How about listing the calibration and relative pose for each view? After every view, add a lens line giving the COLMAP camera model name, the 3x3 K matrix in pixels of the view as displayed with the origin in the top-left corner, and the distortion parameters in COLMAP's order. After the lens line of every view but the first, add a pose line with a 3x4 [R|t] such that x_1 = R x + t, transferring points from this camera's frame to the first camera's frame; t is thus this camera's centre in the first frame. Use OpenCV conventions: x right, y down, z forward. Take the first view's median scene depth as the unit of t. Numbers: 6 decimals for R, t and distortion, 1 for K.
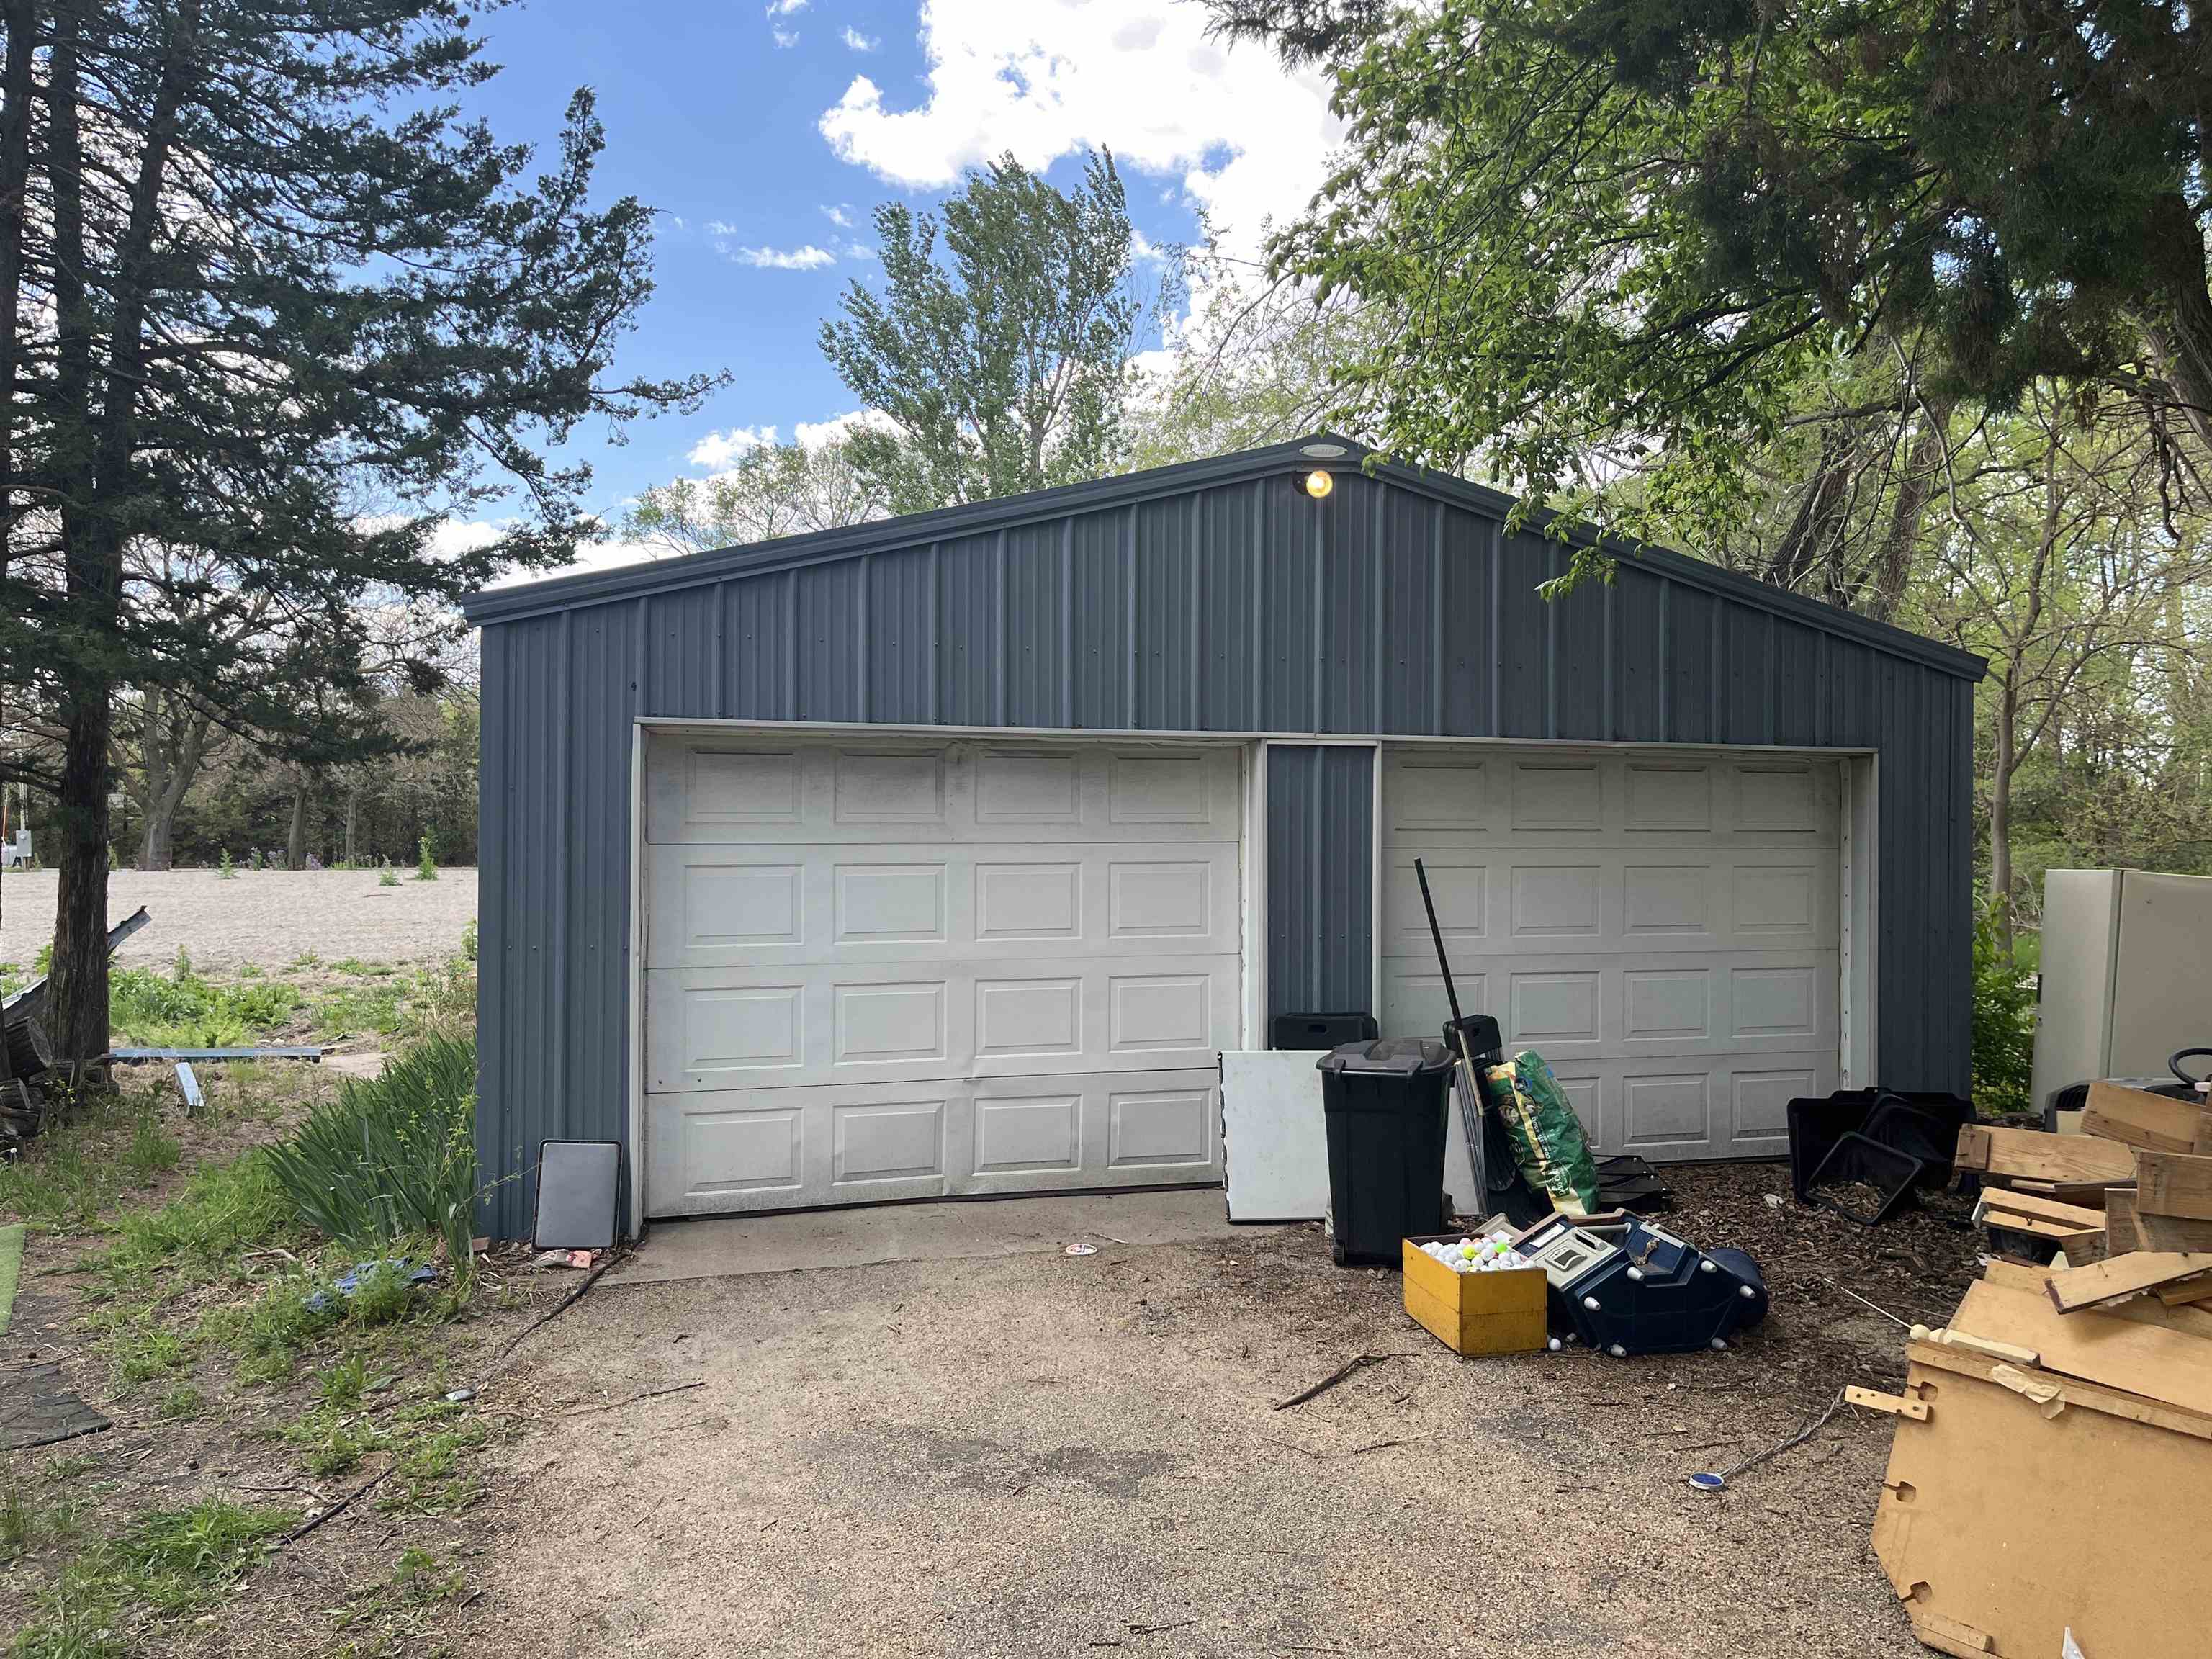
lens RADIAL K [[1671.4, 0, 1090.9], [0, 1671.4, 819.6], [0, 0, 1]] dist [0.073714, -0.112048]
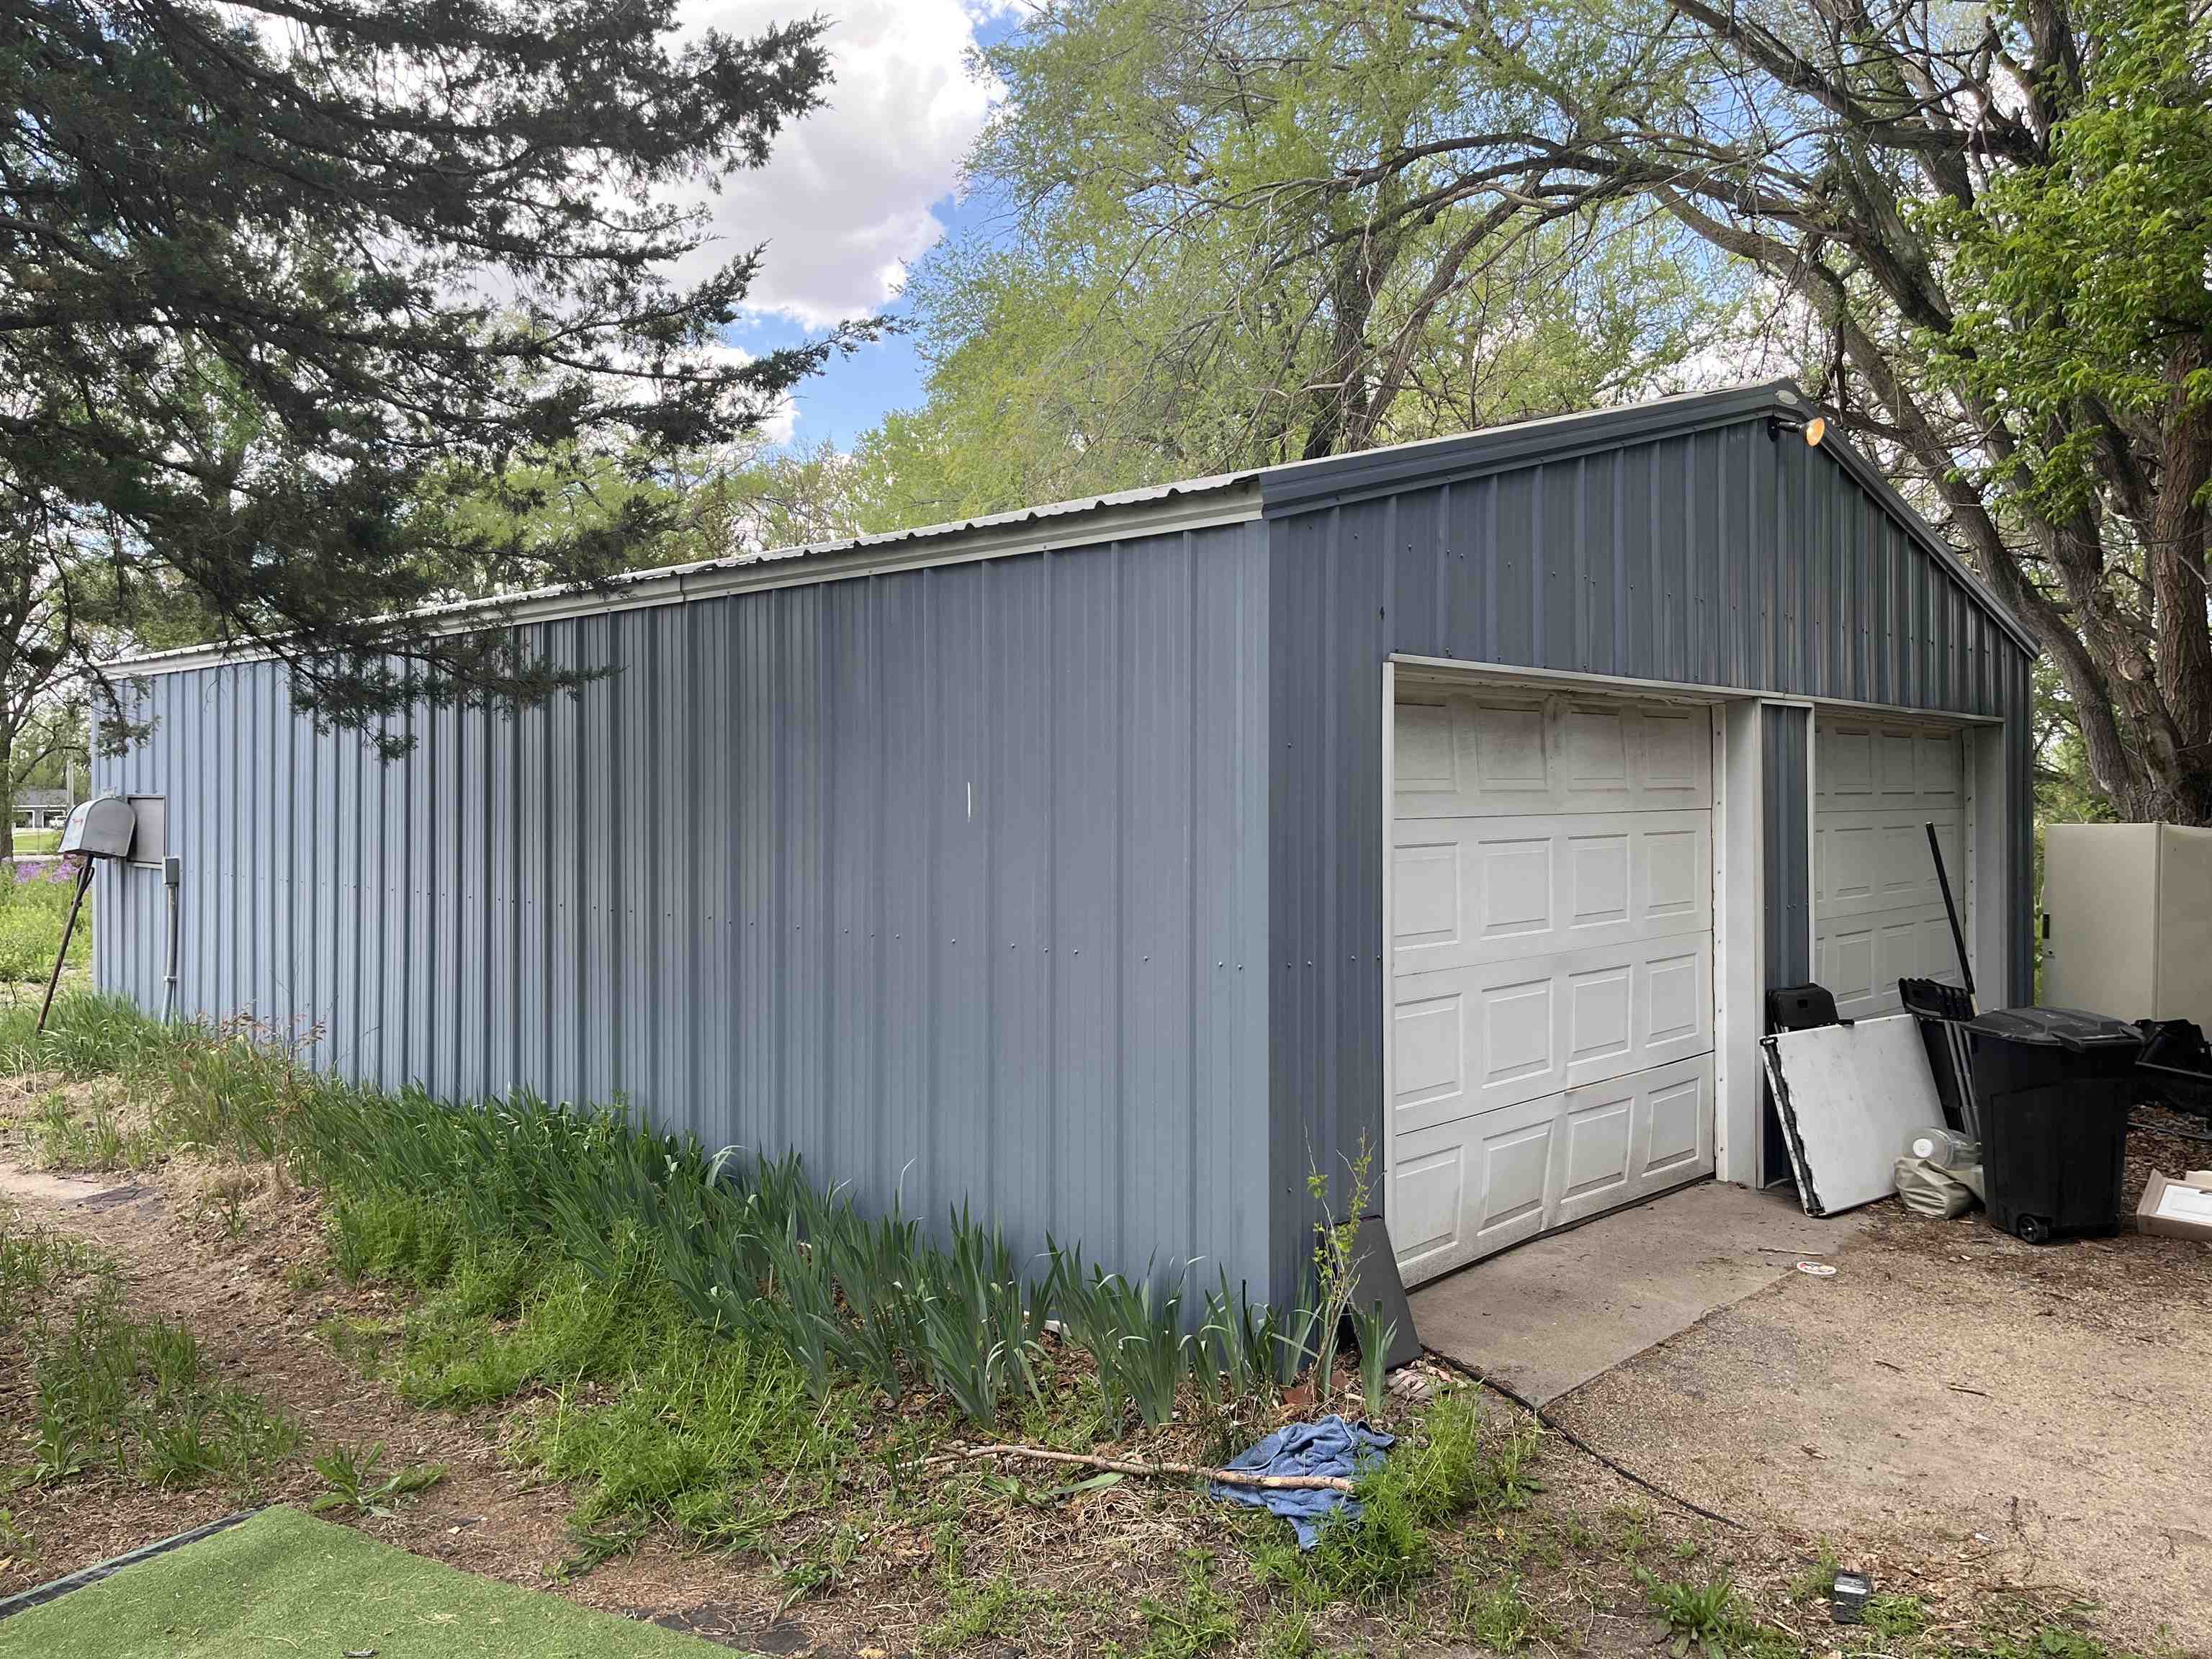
lens RADIAL K [[1671.4, 0, 1090.9], [0, 1671.4, 819.6], [0, 0, 1]] dist [0.073714, -0.112048]
pose [[0.868553, -0.015368, 0.495359, -0.759698], [0.007195, 0.999805, 0.018402, -0.000688], [-0.495545, -0.012419, 0.868494, 0.407610]]
